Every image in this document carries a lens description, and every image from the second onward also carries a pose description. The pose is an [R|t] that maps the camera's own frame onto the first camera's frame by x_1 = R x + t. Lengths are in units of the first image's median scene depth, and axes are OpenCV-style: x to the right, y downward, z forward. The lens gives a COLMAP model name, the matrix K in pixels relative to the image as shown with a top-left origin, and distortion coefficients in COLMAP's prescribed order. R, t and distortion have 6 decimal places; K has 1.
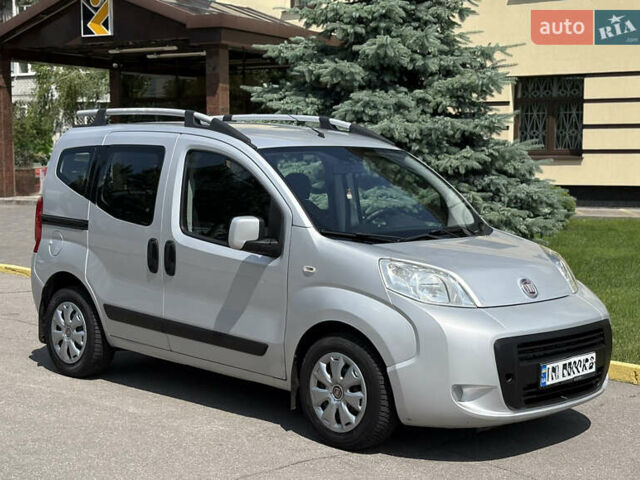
lens RADIAL K [[1192.2, 0, 337.1], [0, 1192.2, 237.6], [0, 0, 1]] dist [0.237777, -0.233306]
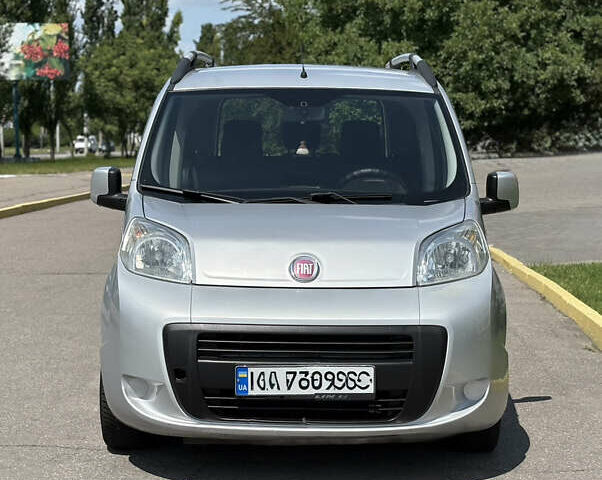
lens RADIAL K [[1452.5, 0, 301.0], [0, 1452.5, 240.0], [0, 0, 1]] dist [0.099205, 0.279106]
pose [[0.694557, 0.053193, -0.717469, 0.663405], [-0.063451, 0.997906, 0.012560, 0.011315], [0.716635, 0.036801, 0.696477, 0.316281]]
